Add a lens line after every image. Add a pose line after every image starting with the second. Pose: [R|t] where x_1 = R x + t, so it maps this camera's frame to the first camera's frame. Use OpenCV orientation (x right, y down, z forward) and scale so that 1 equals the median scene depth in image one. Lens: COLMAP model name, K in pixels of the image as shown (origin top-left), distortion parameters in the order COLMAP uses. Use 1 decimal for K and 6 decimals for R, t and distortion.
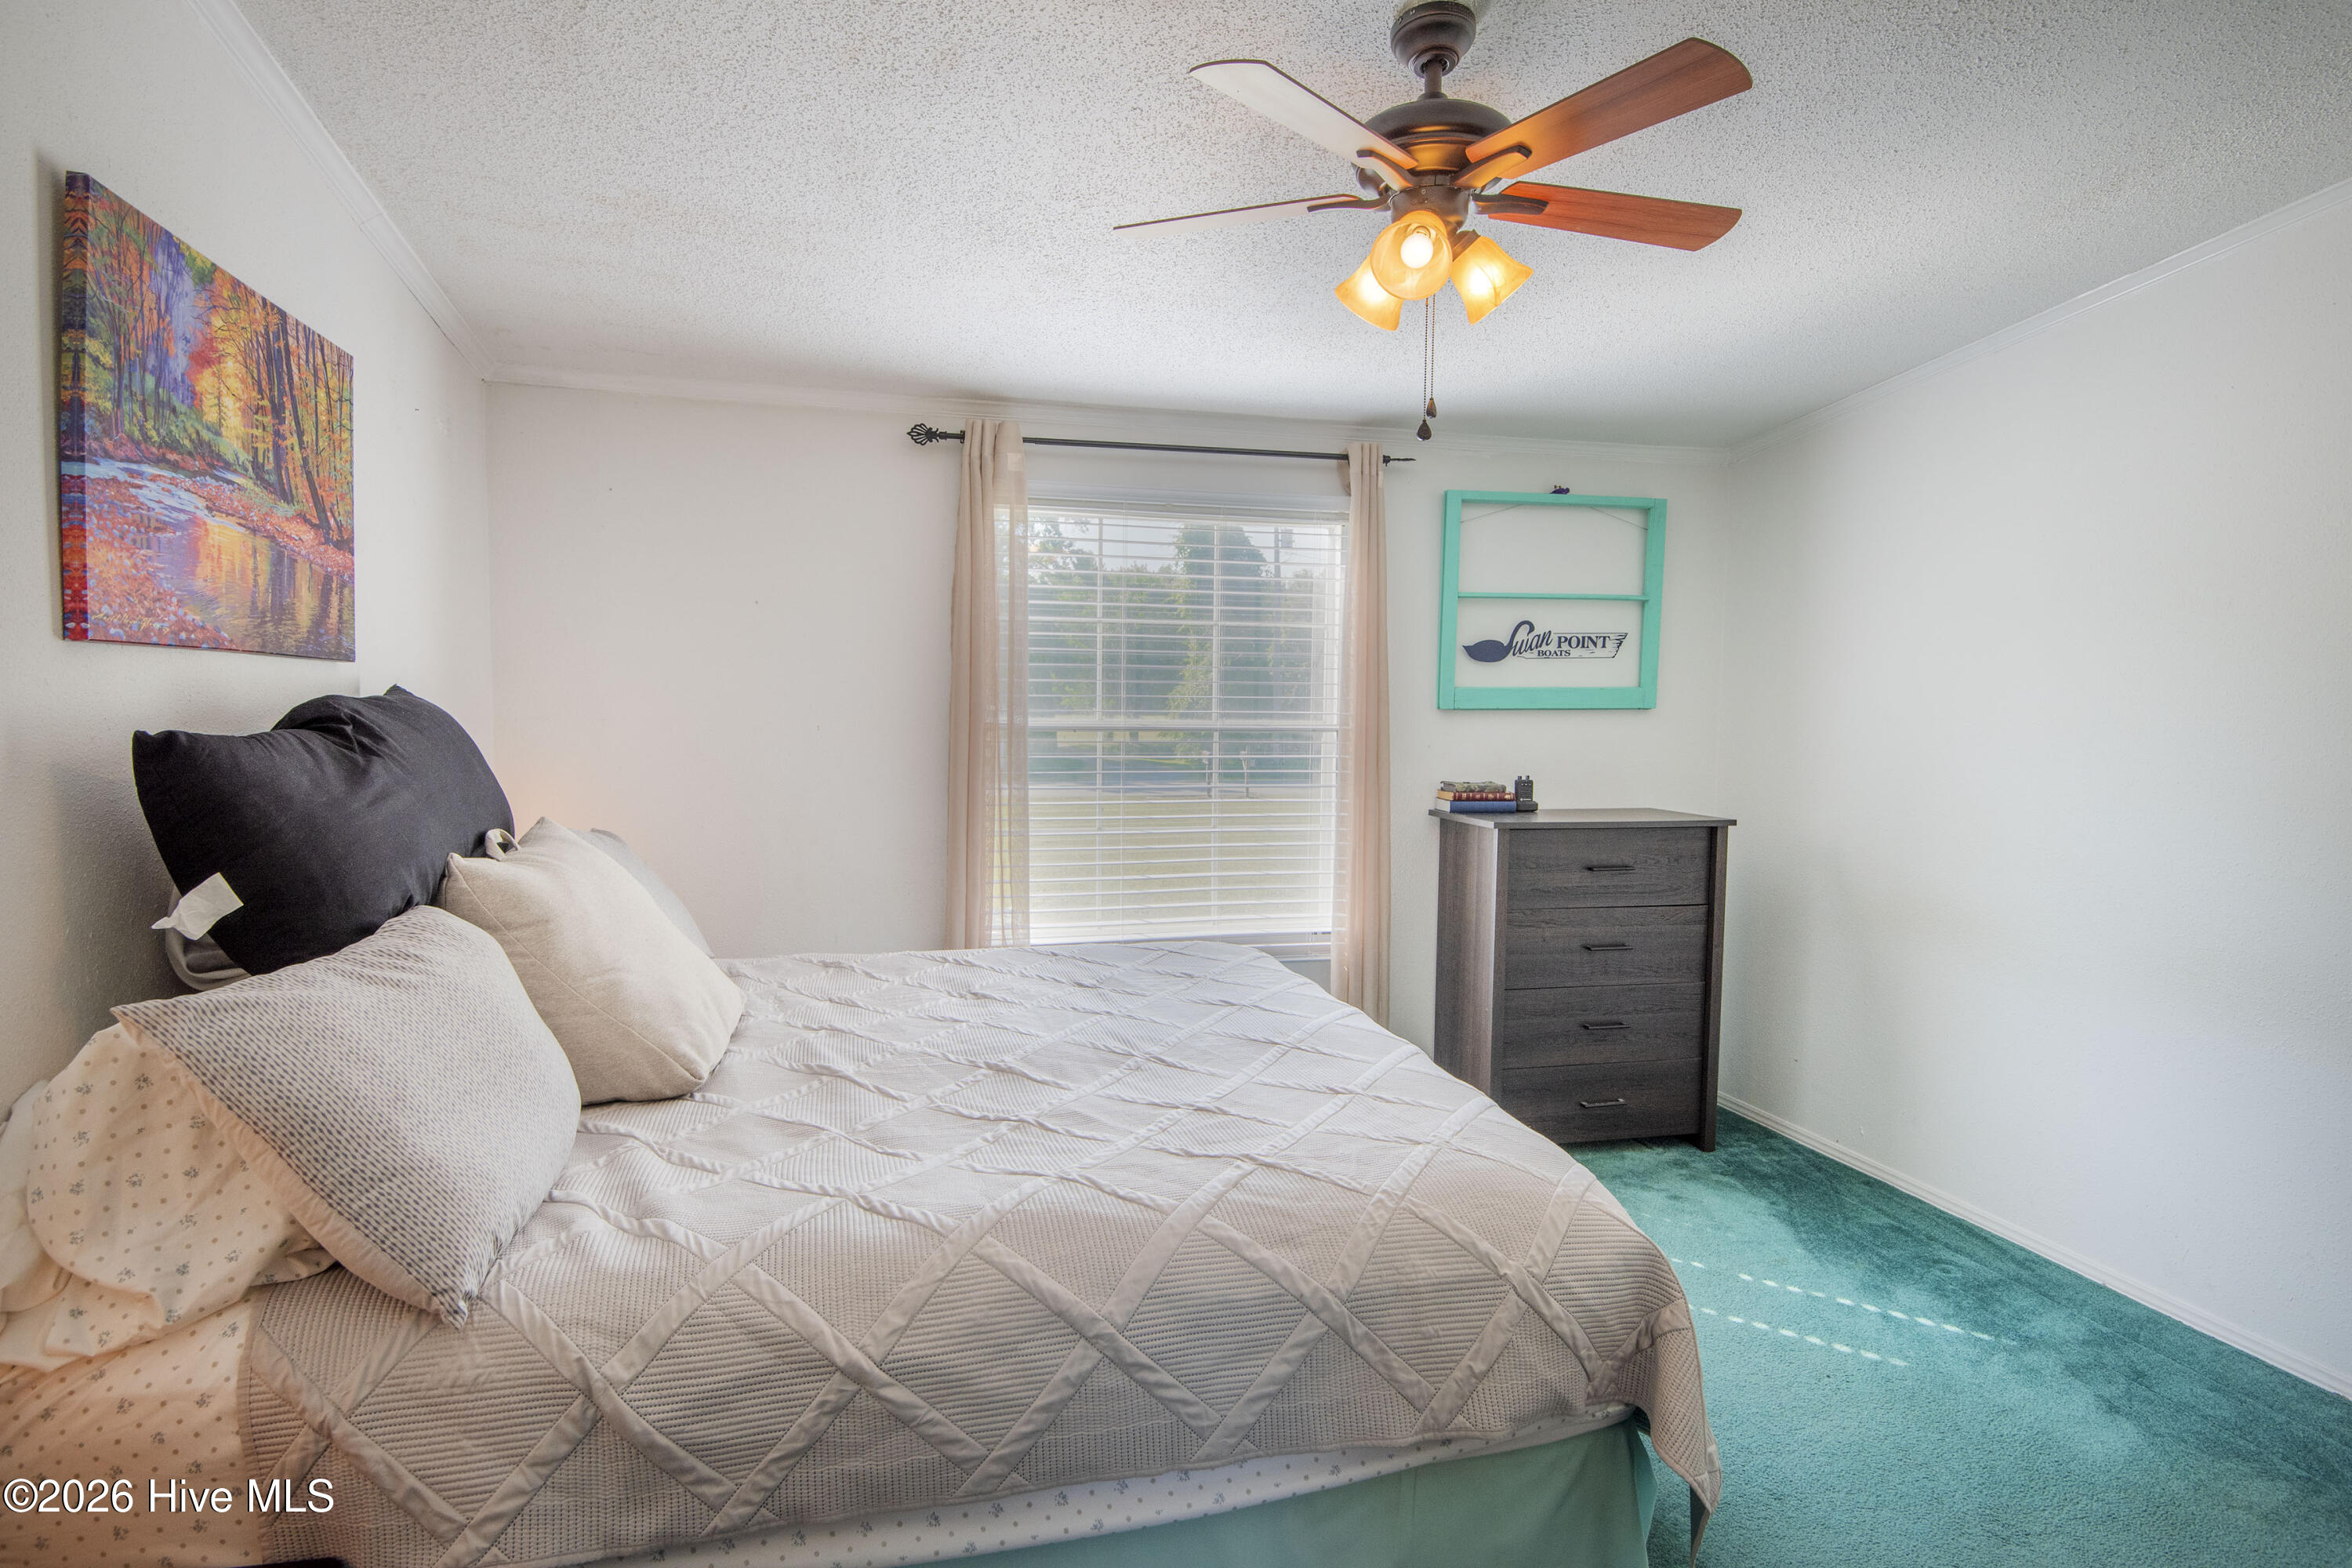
lens RADIAL K [[1282.0, 0, 1168.2], [0, 1282.0, 774.8], [0, 0, 1]] dist [-0.005052, -0.016708]
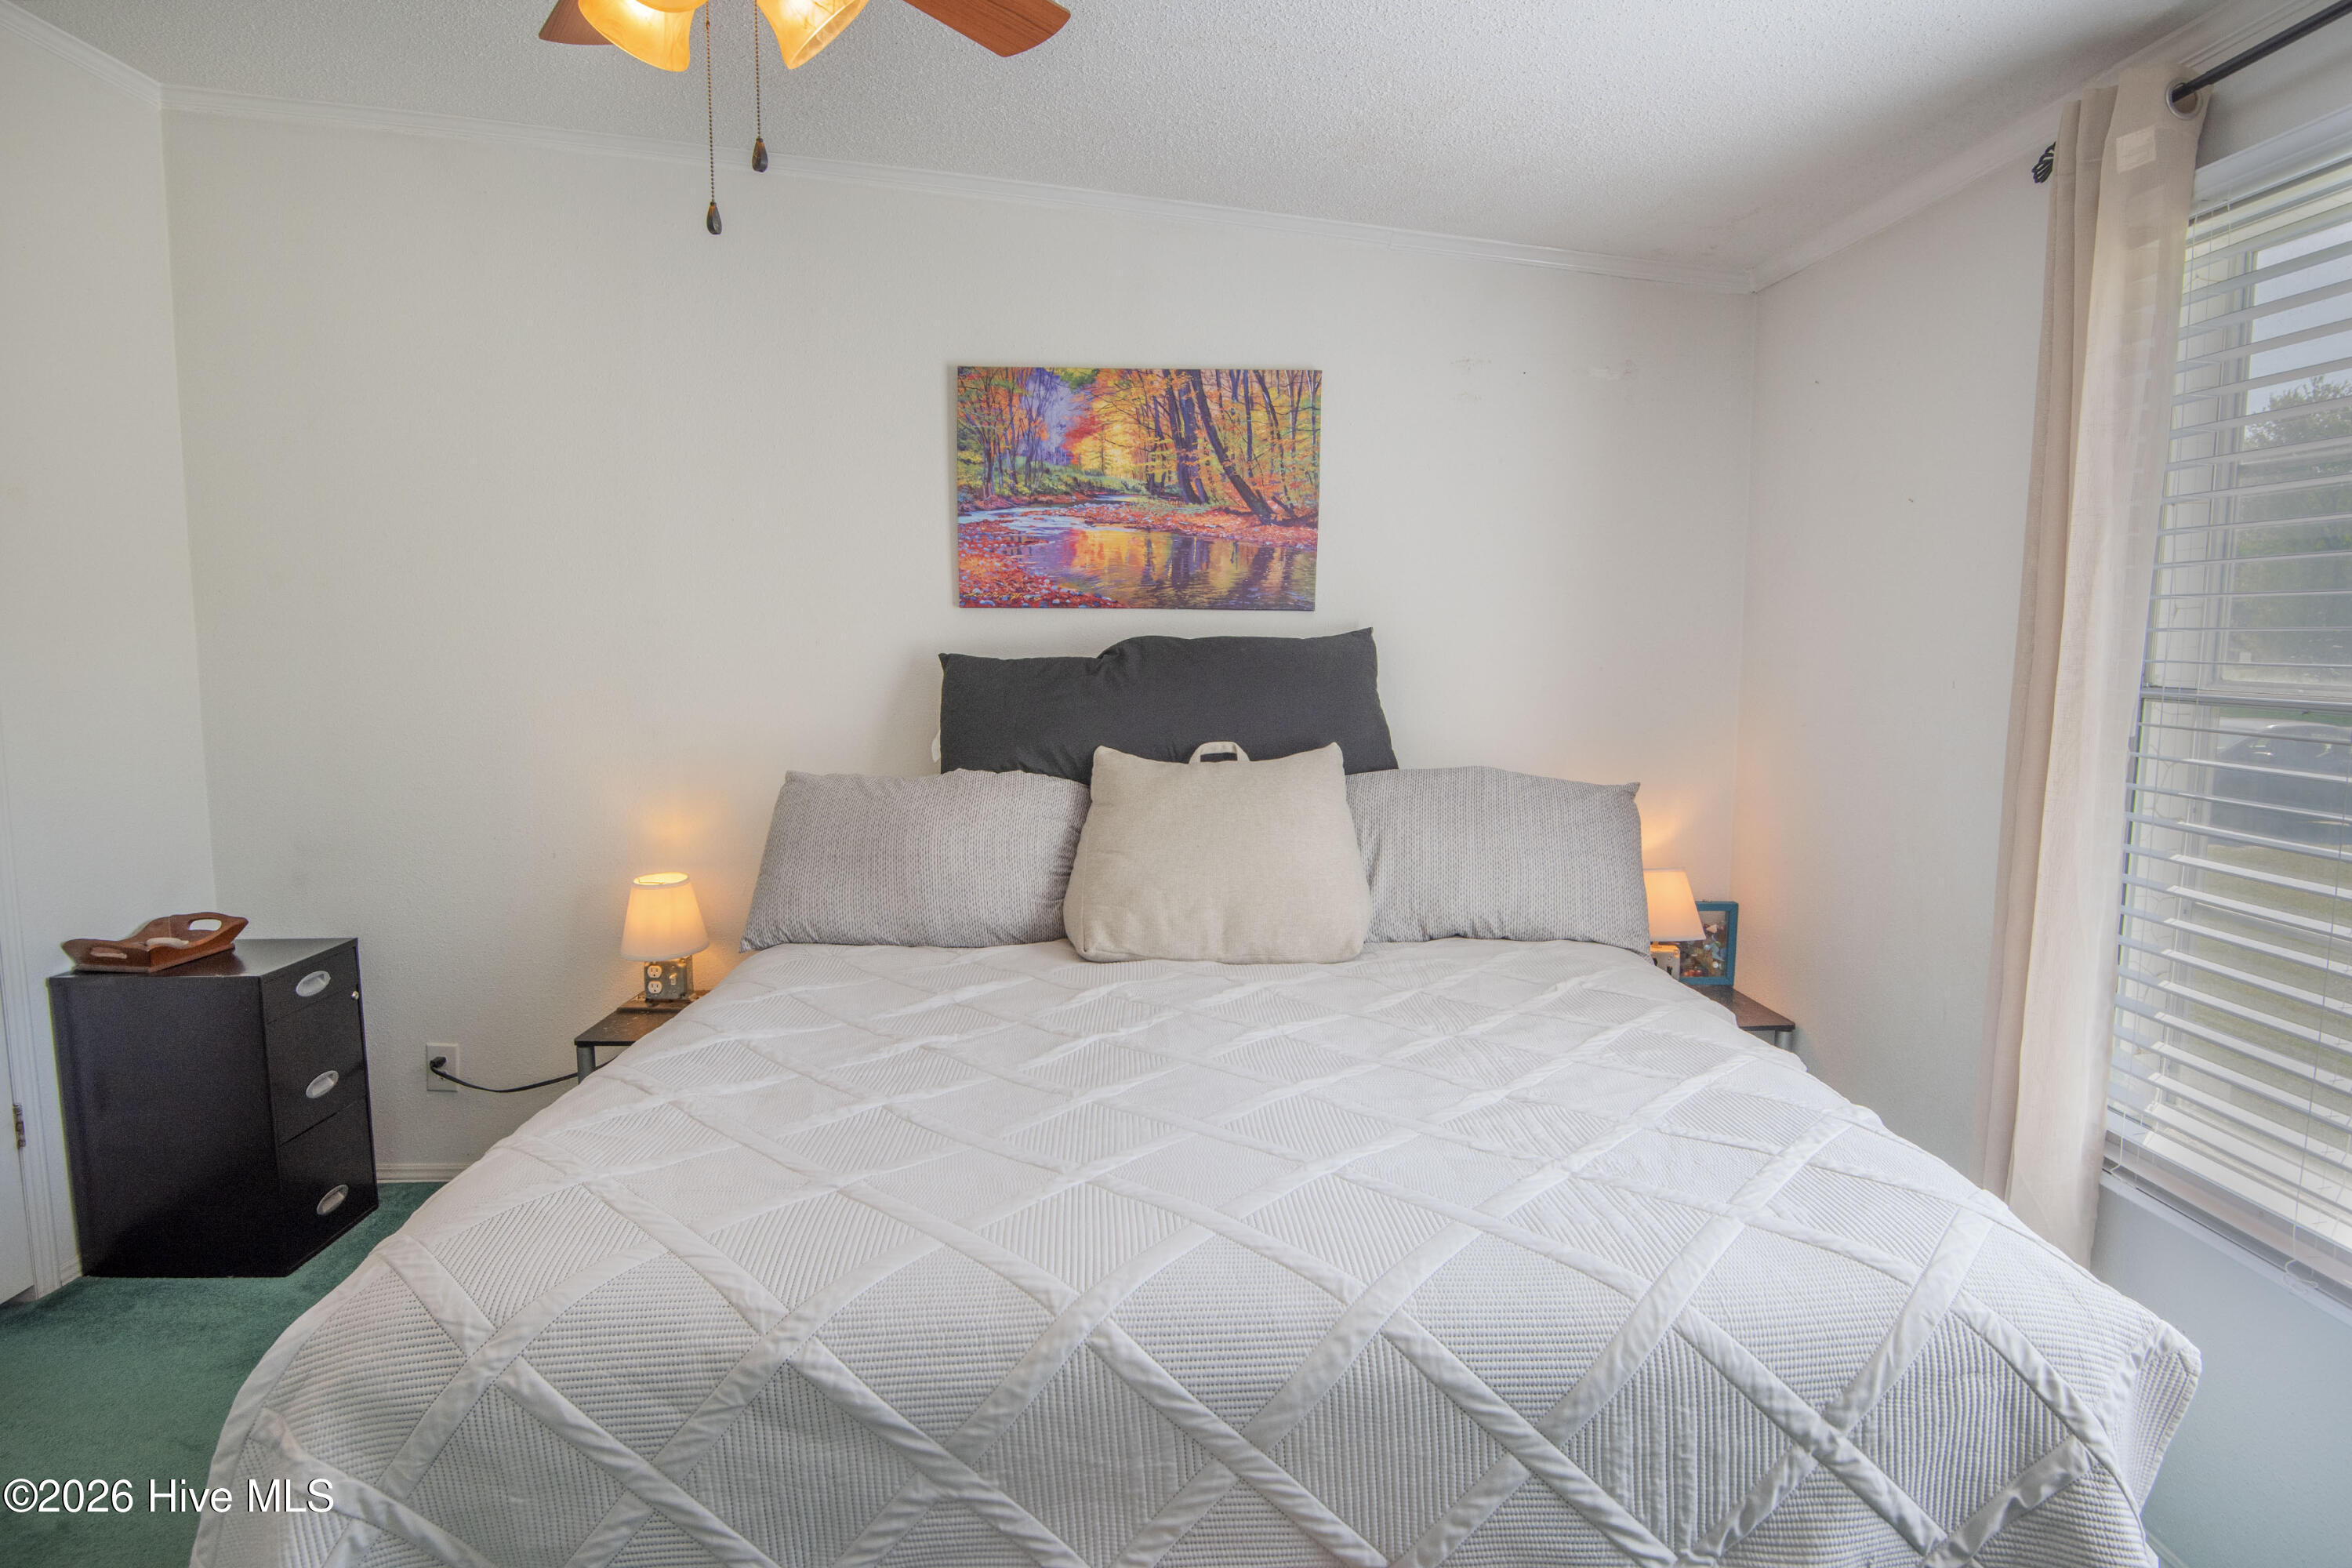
lens RADIAL K [[1282.0, 0, 1181.0], [0, 1282.0, 782.3], [0, 0, 1]] dist [-0.005052, -0.016708]
pose [[-0.229877, 0.098134, -0.968259, 0.441225], [-0.063916, 0.991233, 0.115637, -0.038243], [0.971119, 0.088470, -0.221589, 0.772366]]
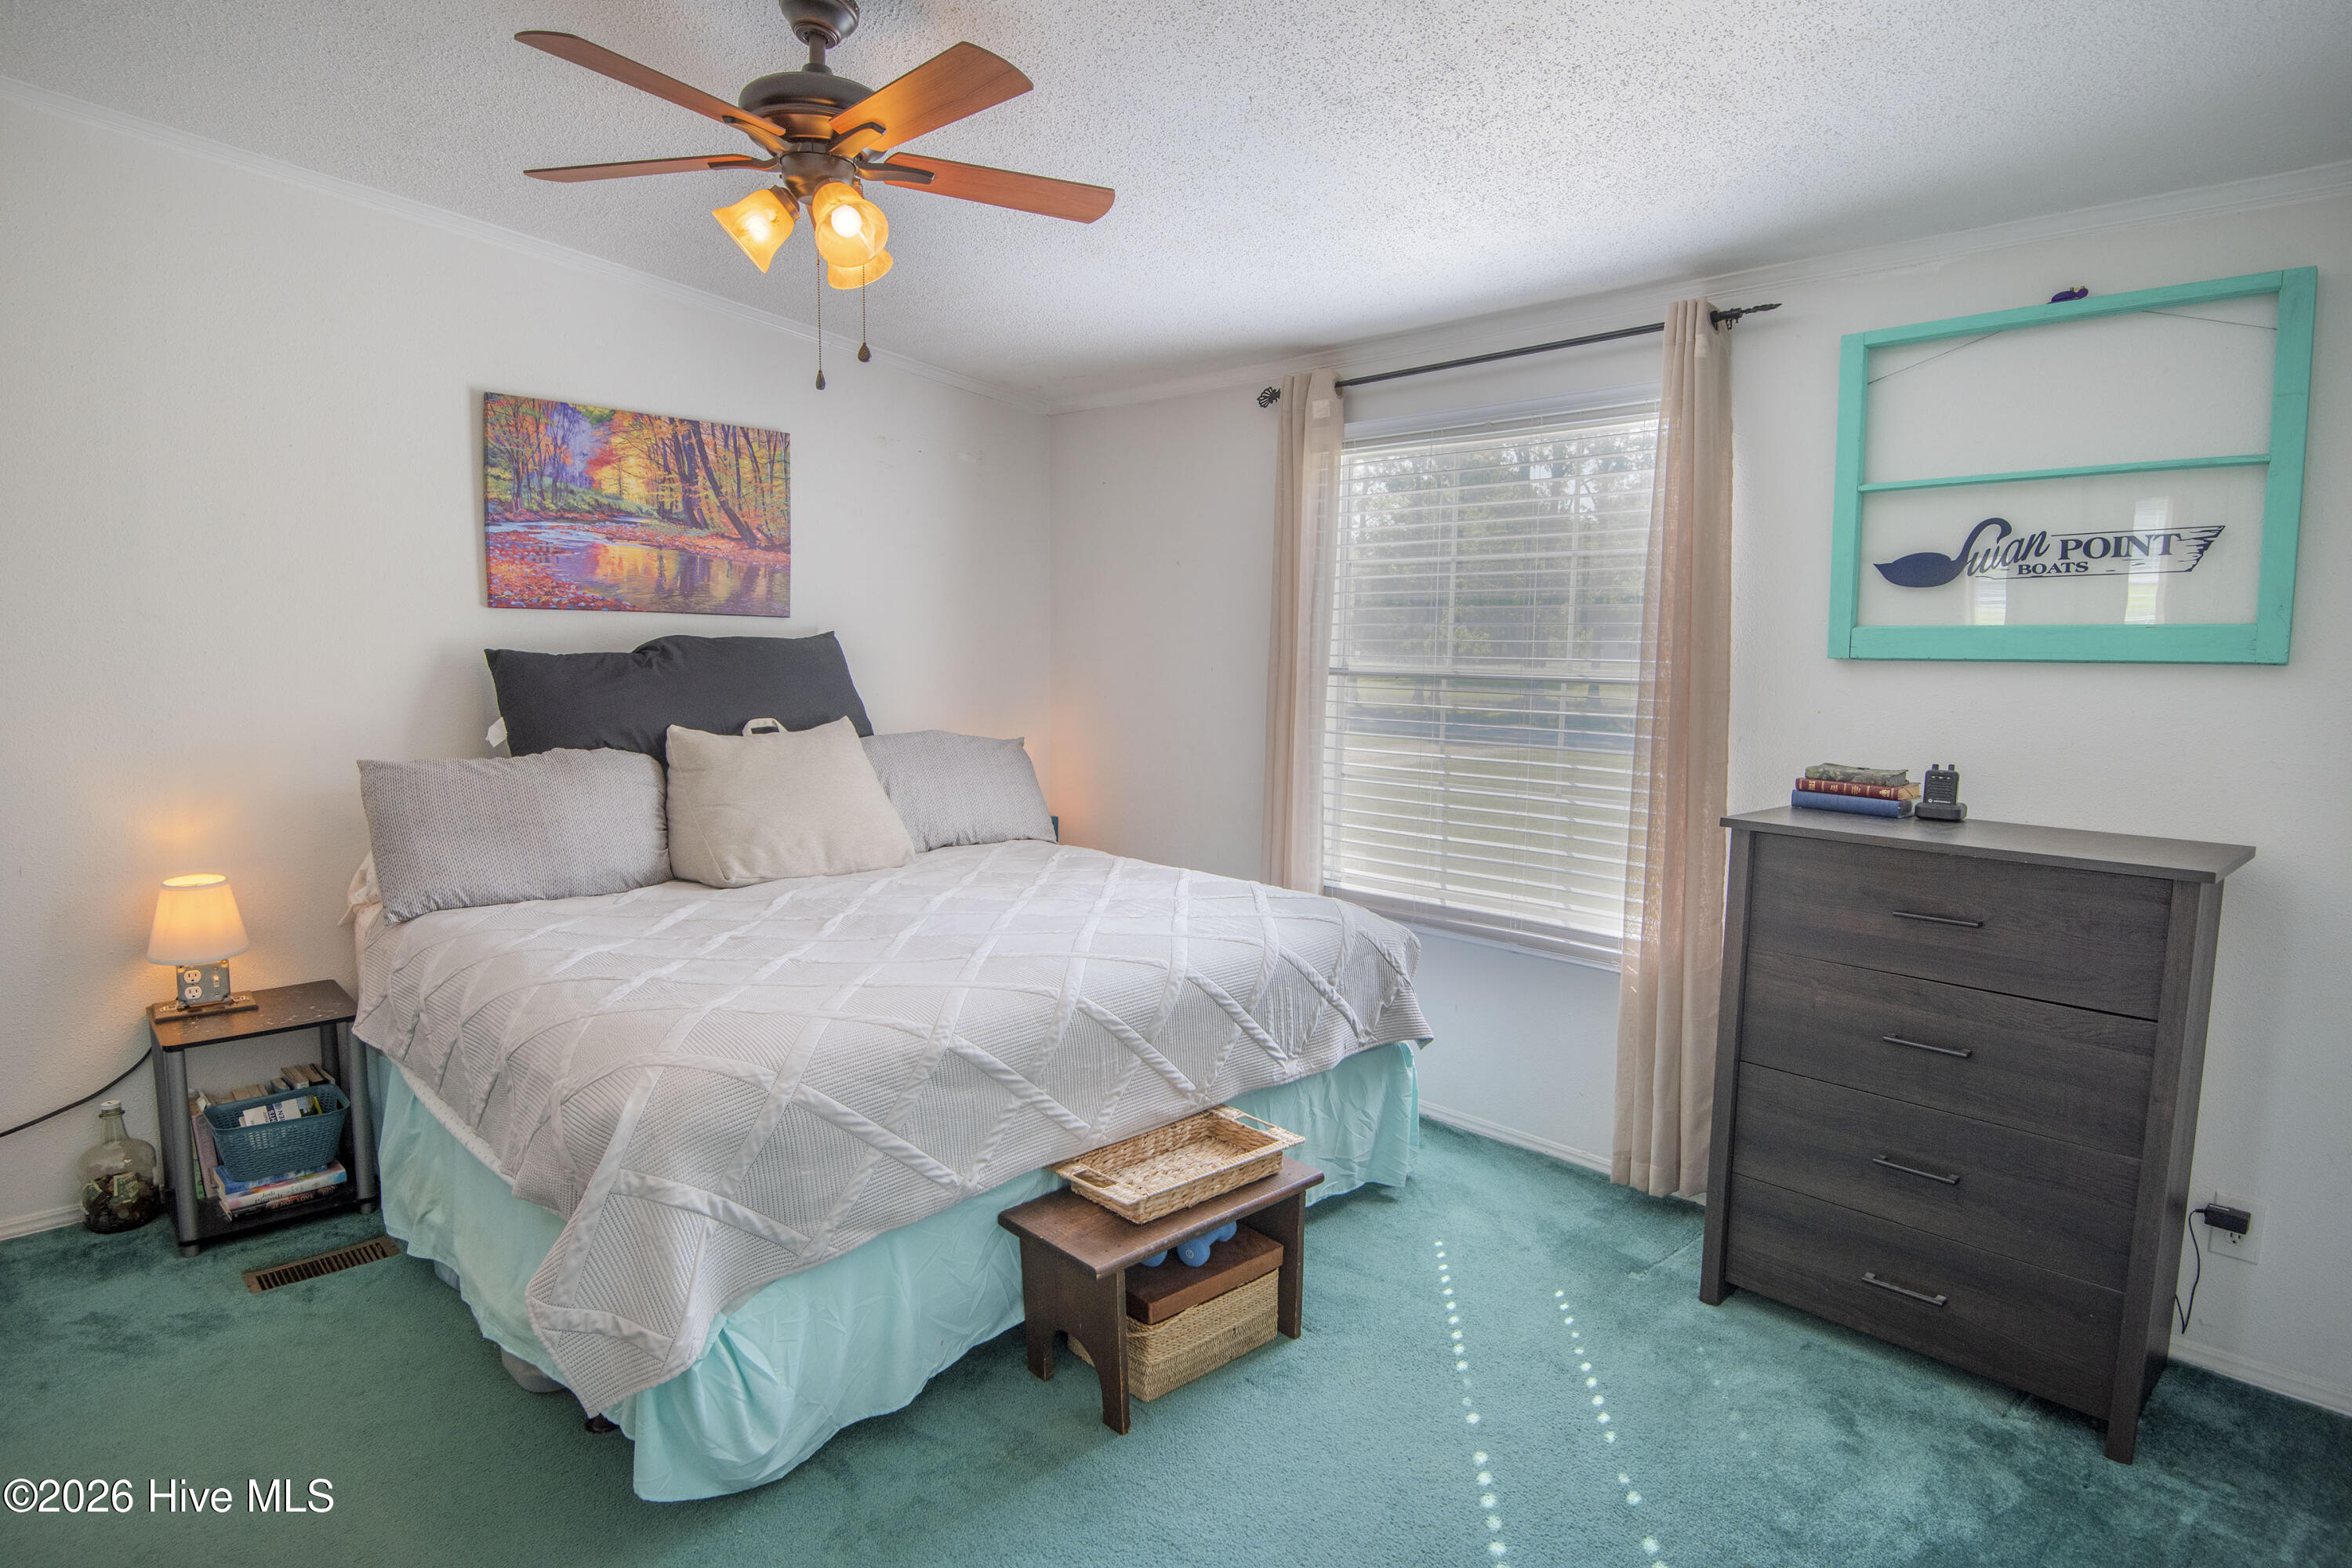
lens RADIAL K [[1282.0, 0, 1176.4], [0, 1282.0, 782.1], [0, 0, 1]] dist [-0.005052, -0.016708]
pose [[0.498233, 0.088285, -0.862537, 0.715535], [-0.060844, 0.995910, 0.066790, -0.010917], [0.864906, 0.019204, 0.501567, 0.394813]]
